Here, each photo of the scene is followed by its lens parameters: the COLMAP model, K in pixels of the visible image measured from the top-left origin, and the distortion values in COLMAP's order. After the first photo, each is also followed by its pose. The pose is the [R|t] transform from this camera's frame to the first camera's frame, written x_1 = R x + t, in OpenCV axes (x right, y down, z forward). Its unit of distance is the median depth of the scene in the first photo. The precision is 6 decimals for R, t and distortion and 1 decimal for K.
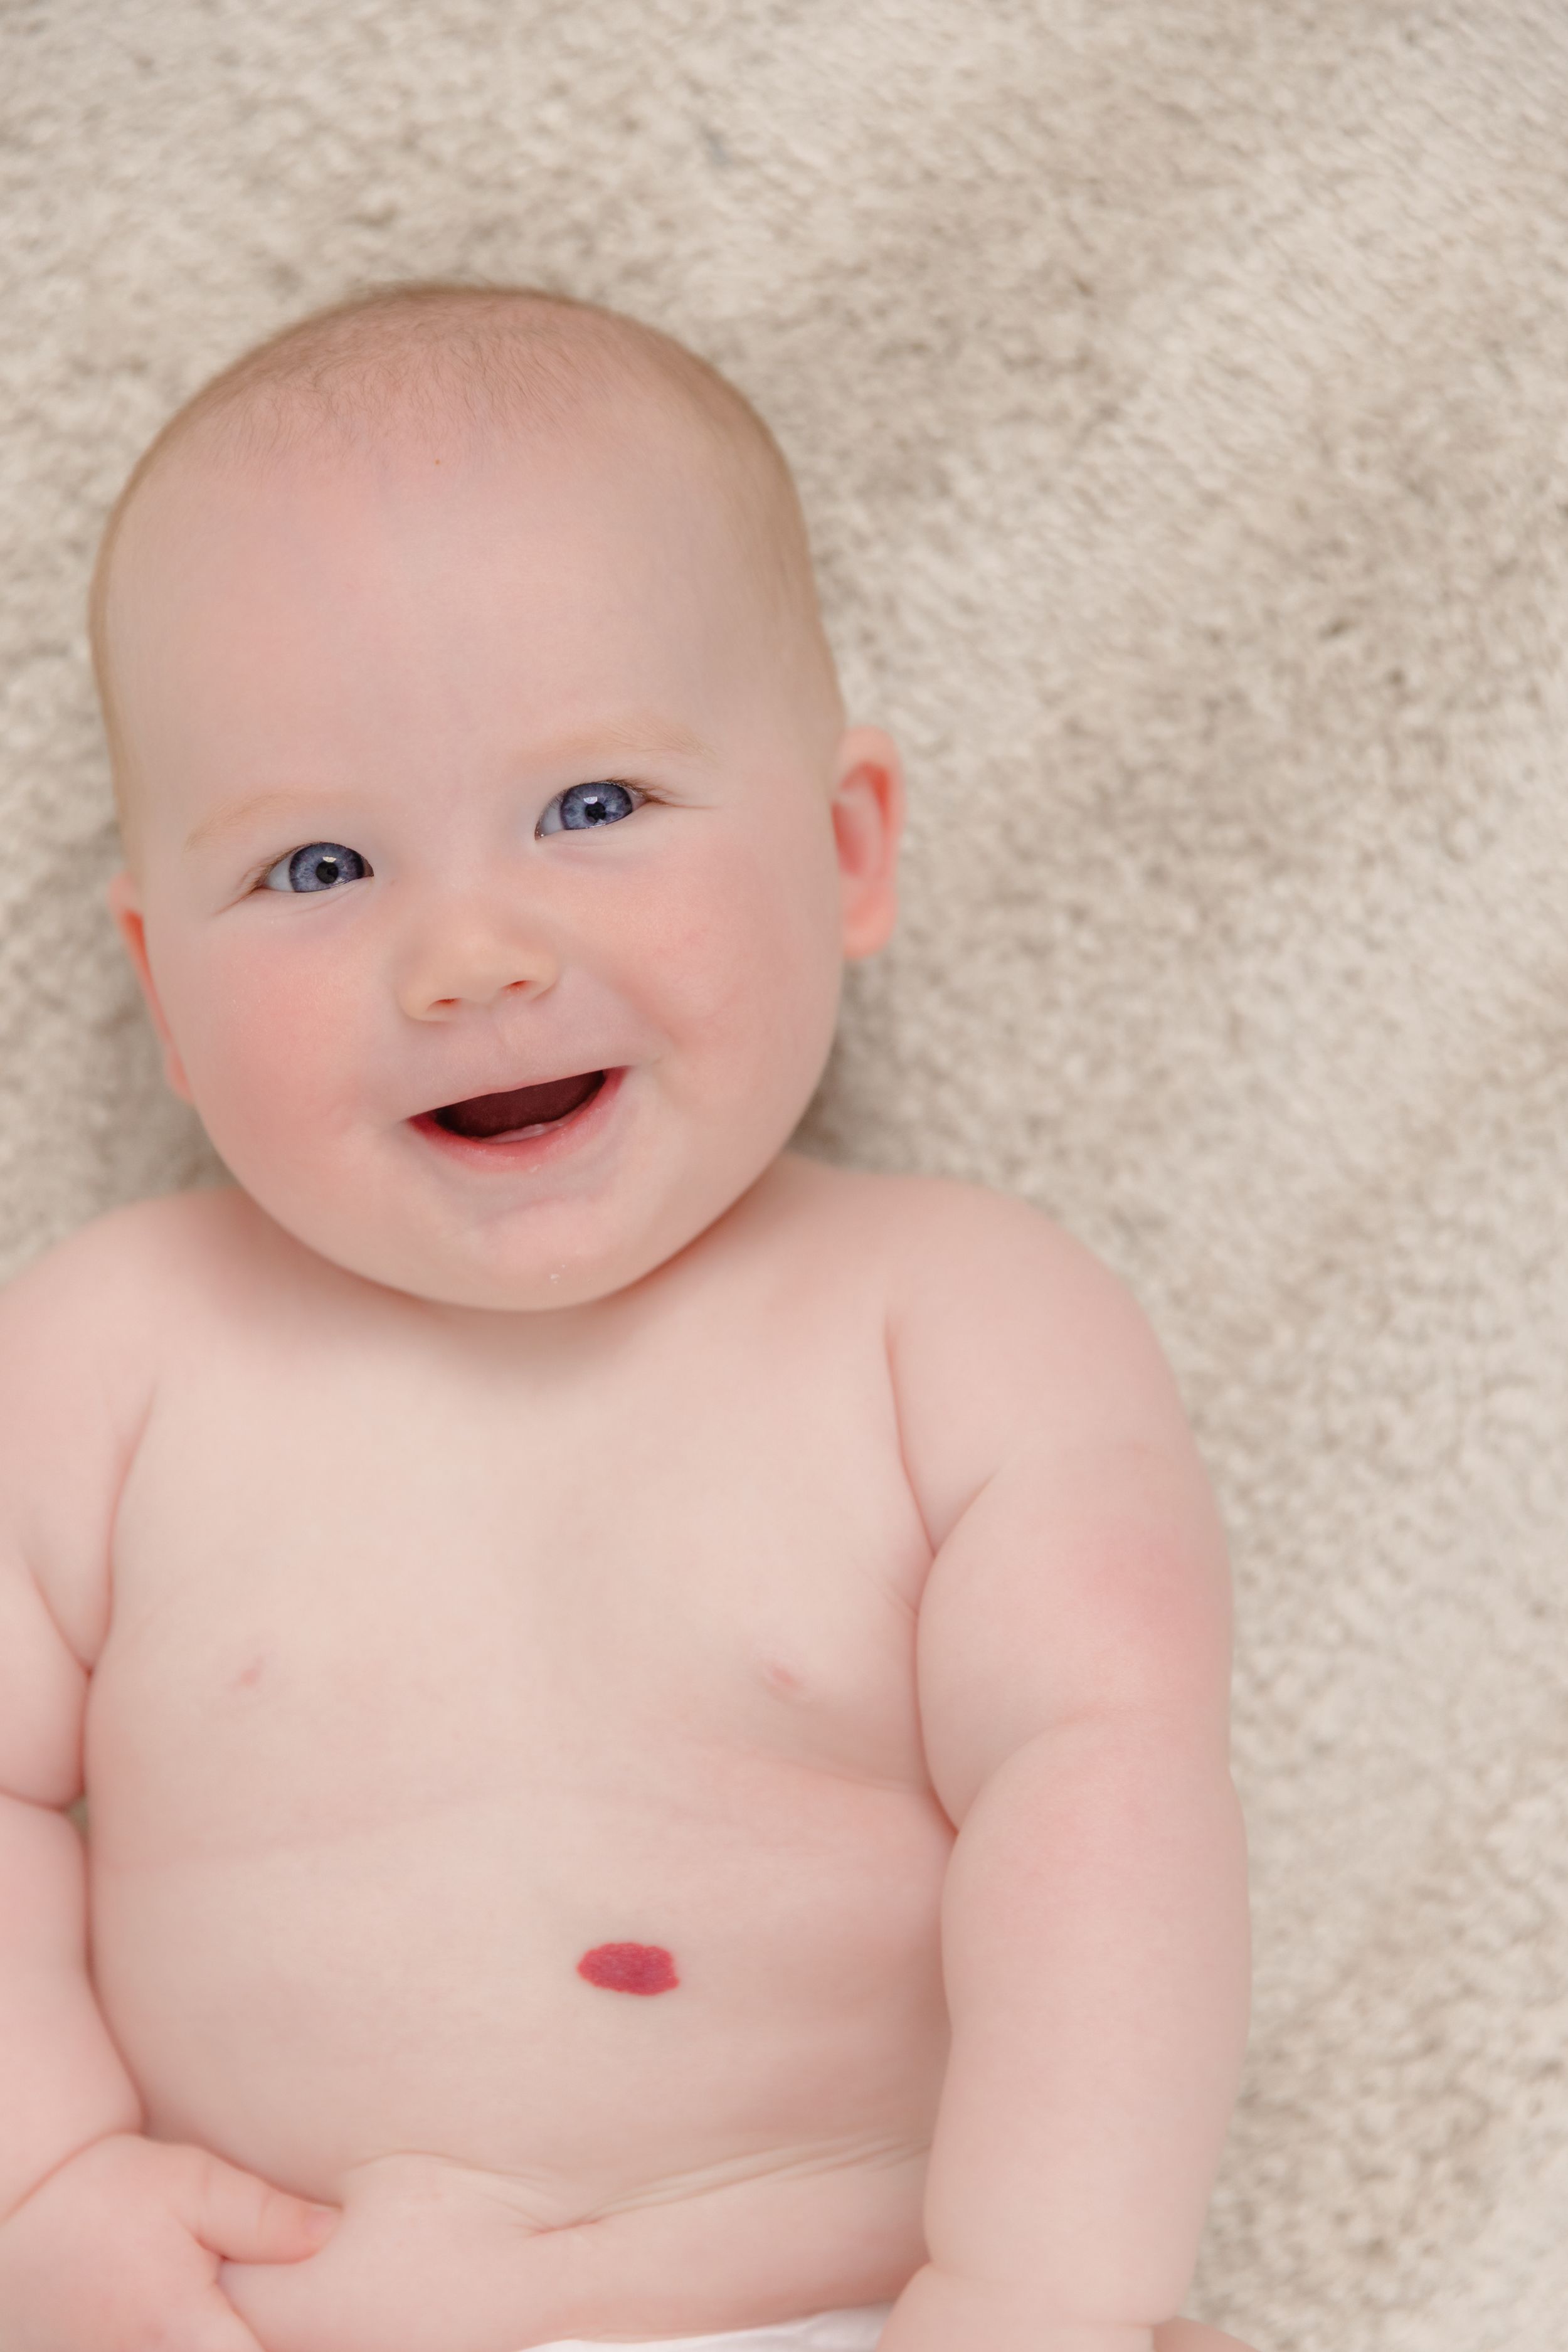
lens RADIAL K [[4497.8, 0, 788.0], [0, 4497.8, 1176.7], [0, 0, 1]] dist [-0.058811, 0.000000]
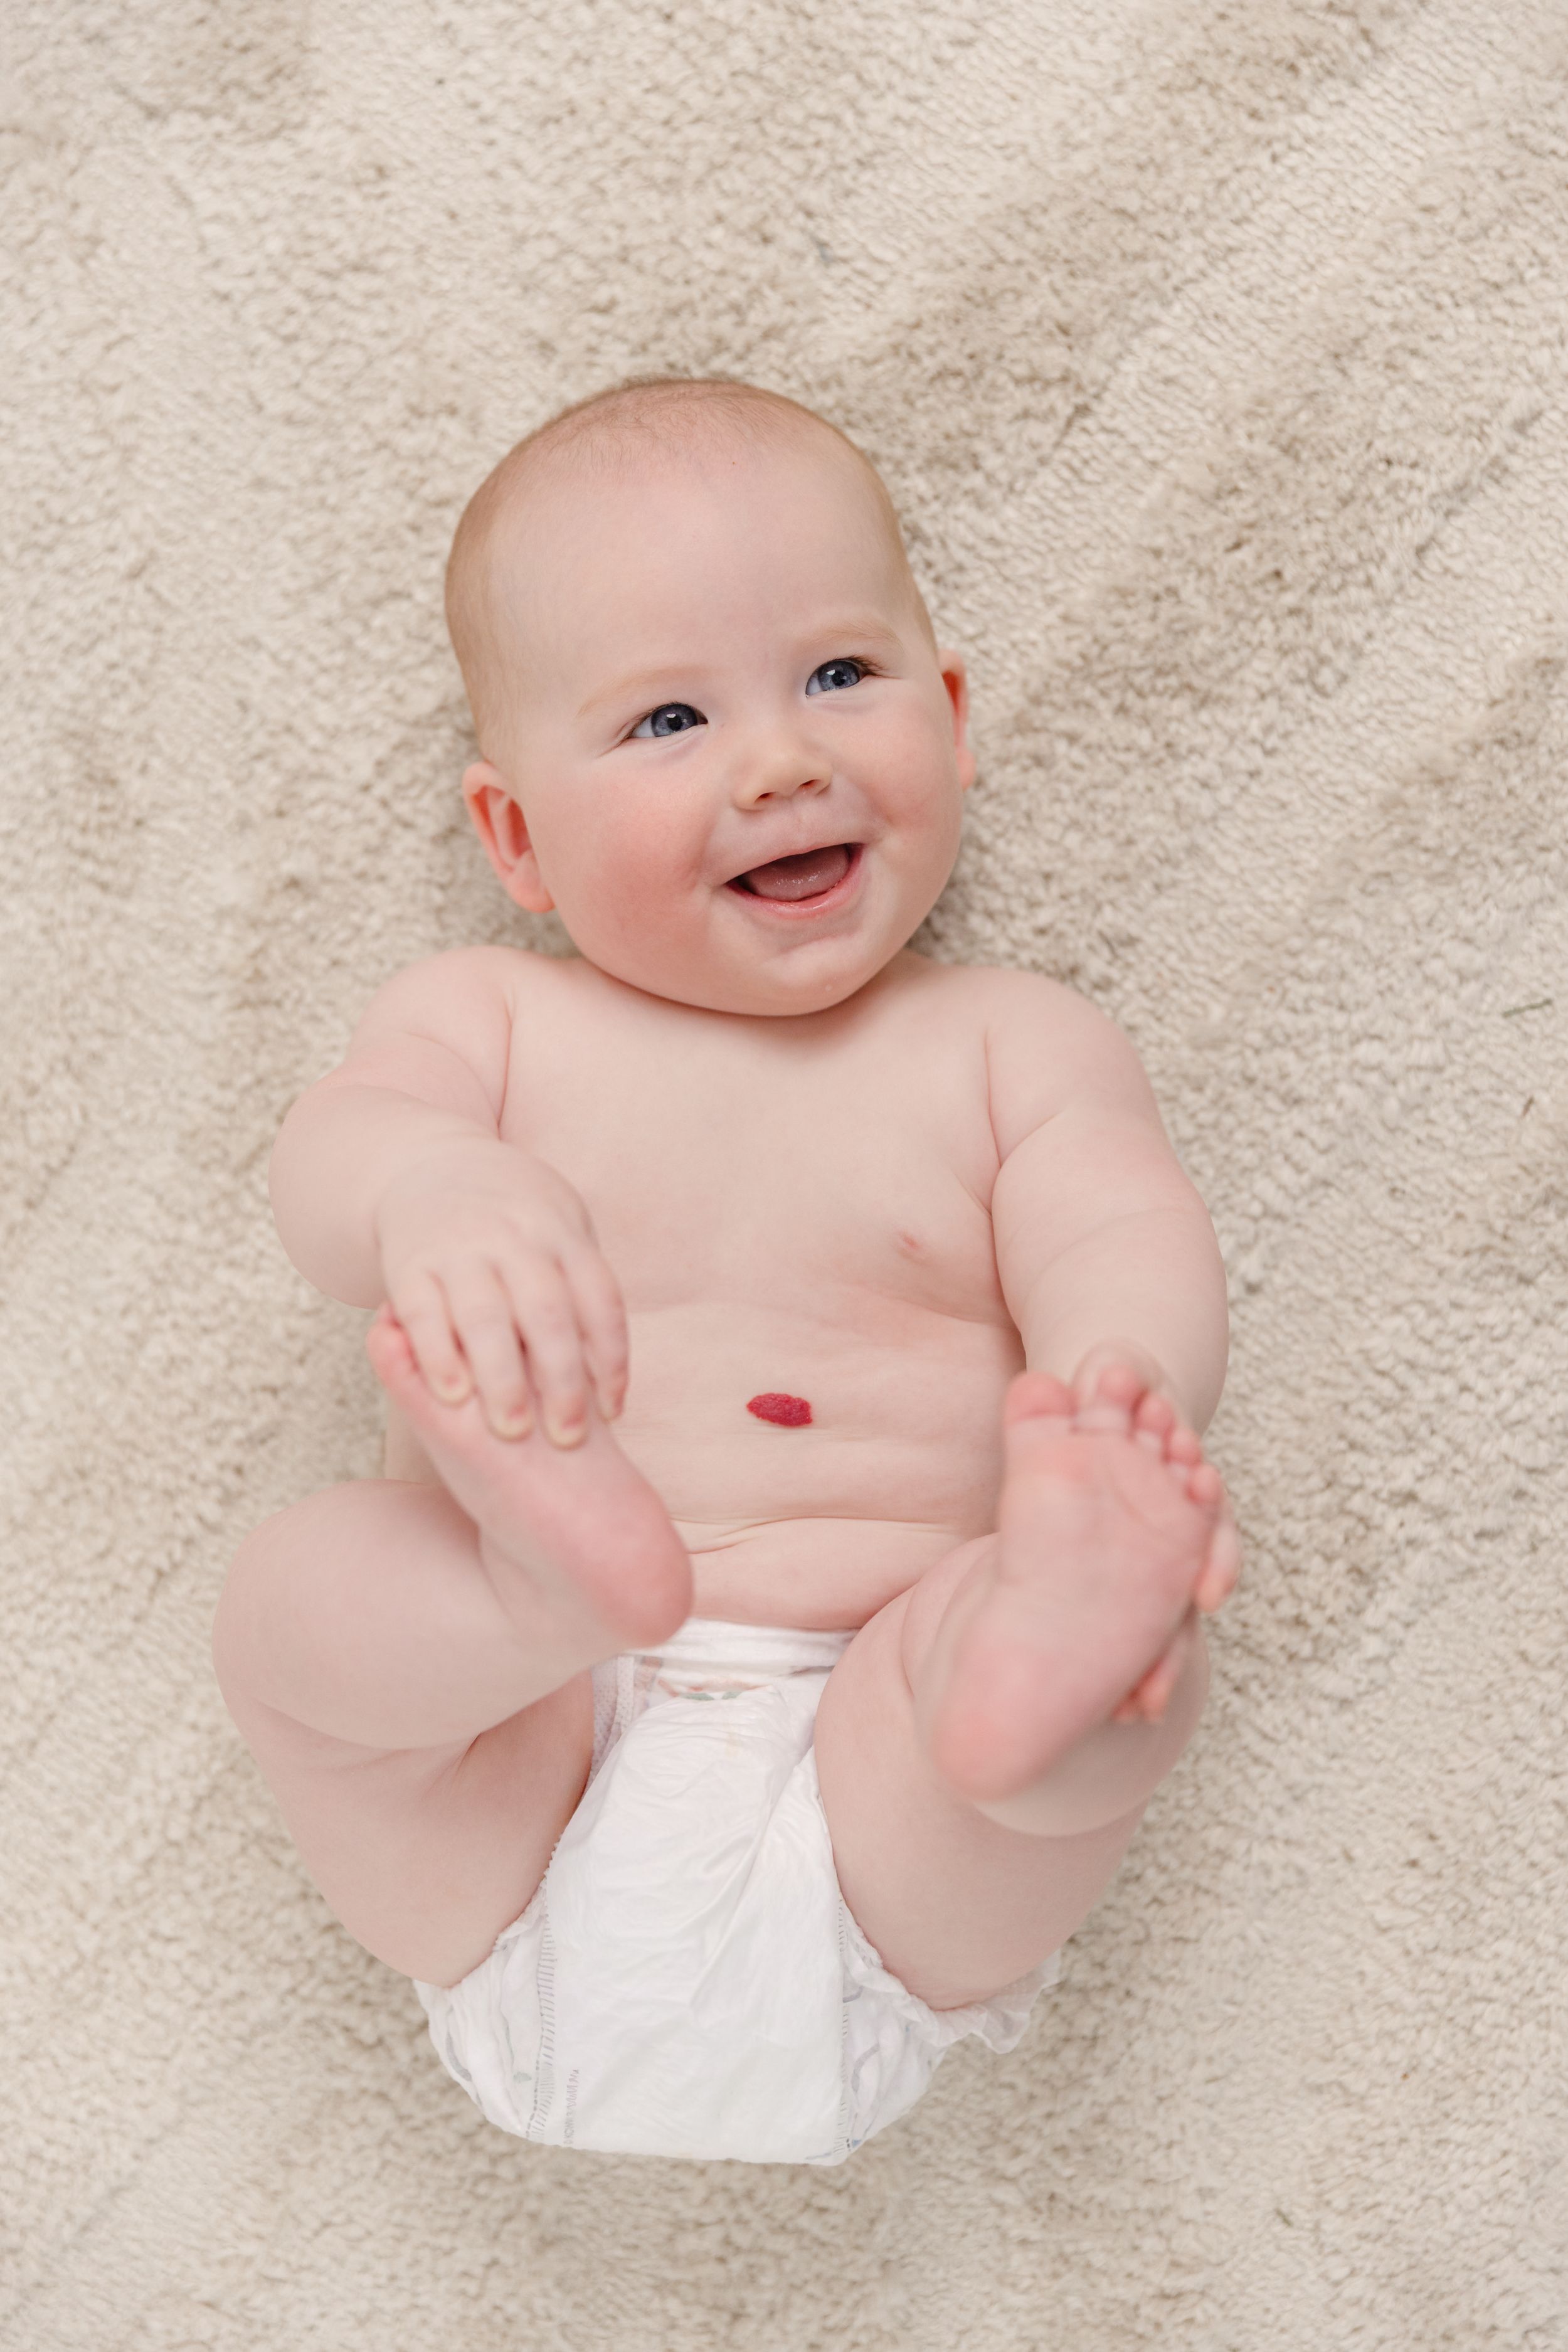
lens RADIAL K [[3806.3, 0, 782.3], [0, 3806.3, 1175.4], [0, 0, 1]] dist [-0.057558, 0.000000]
pose [[0.996335, -0.026153, -0.081444, 0.067740], [0.022837, 0.998882, -0.041390, 0.139694], [0.082435, 0.039379, 0.995818, -0.280150]]
